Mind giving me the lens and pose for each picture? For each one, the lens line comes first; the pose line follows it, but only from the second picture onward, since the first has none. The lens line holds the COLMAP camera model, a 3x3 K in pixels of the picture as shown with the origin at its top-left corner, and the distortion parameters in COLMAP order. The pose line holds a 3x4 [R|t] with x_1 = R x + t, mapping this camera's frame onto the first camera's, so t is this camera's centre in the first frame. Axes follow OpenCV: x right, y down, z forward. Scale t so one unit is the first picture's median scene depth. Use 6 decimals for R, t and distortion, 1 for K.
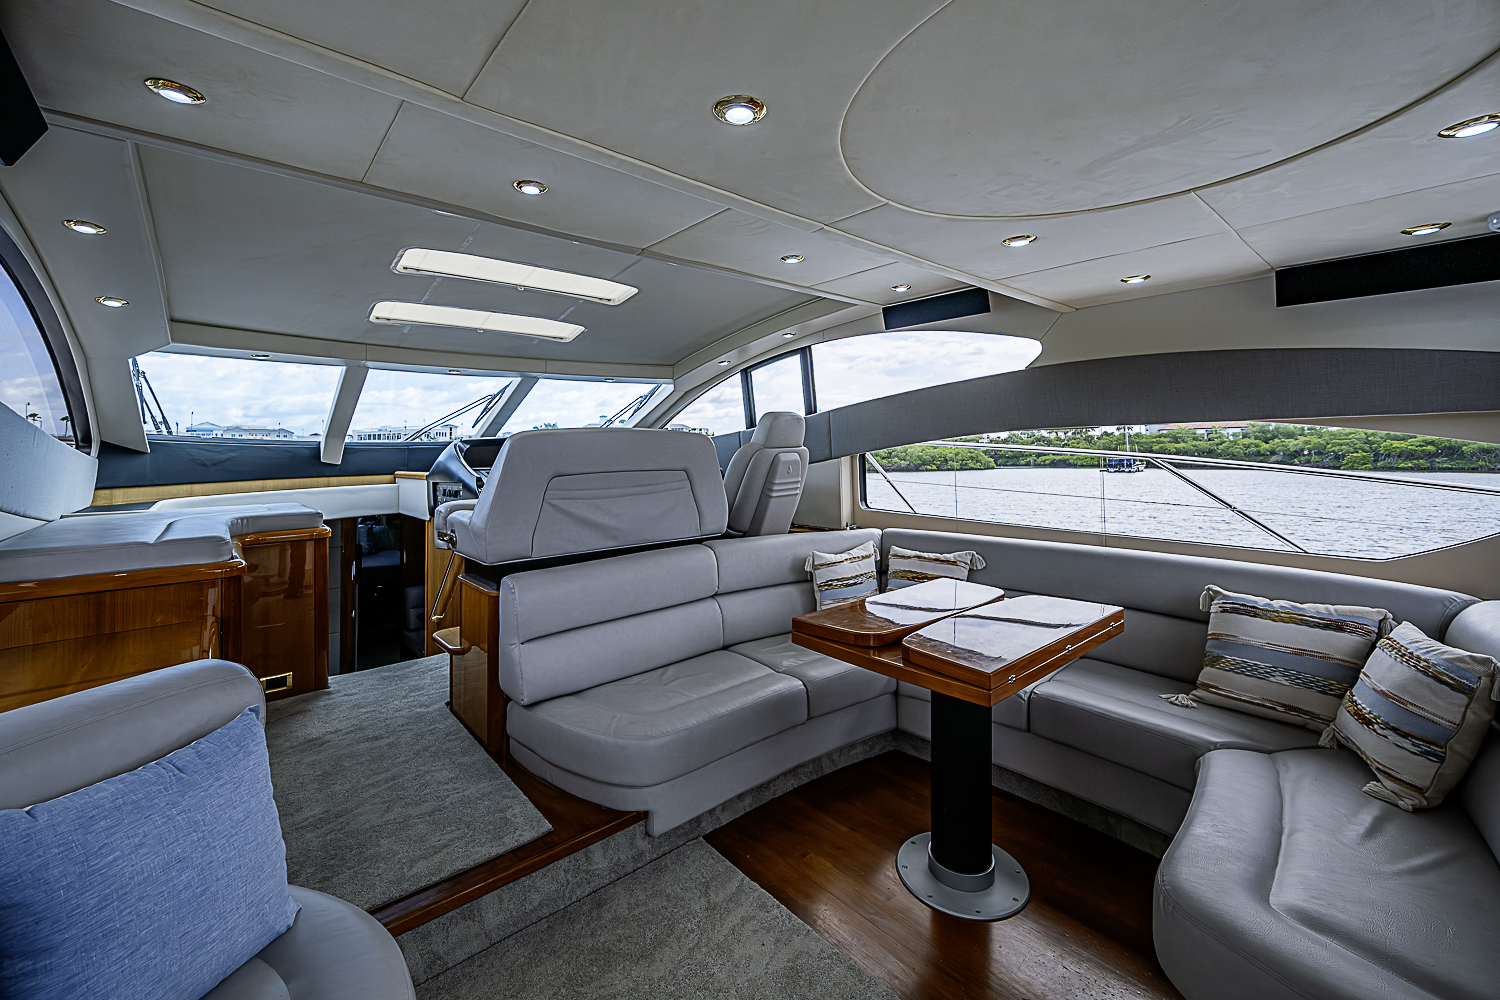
lens RADIAL K [[607.0, 0, 756.5], [0, 607.0, 434.8], [0, 0, 1]] dist [-0.003102, -0.000886]
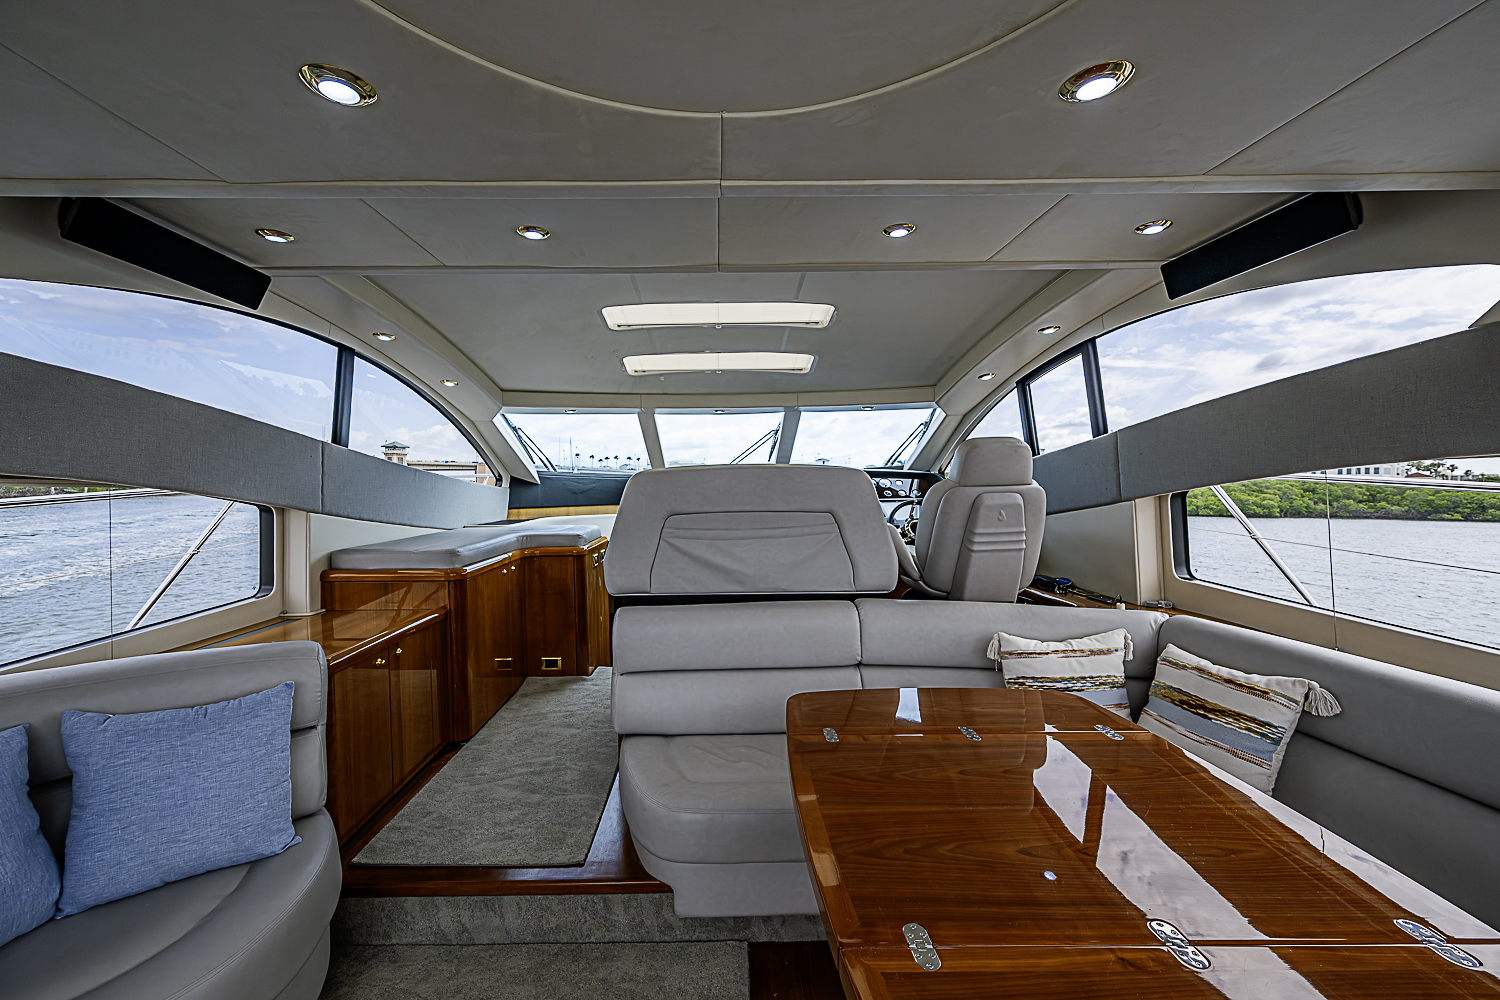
lens RADIAL K [[607.0, 0, 733.5], [0, 607.0, 483.0], [0, 0, 1]] dist [-0.003102, -0.000886]
pose [[0.753418, 0.007395, -0.657501, 0.304363], [0.015296, 0.999469, 0.028769, -0.007898], [0.657364, -0.031732, 0.752904, 0.243344]]
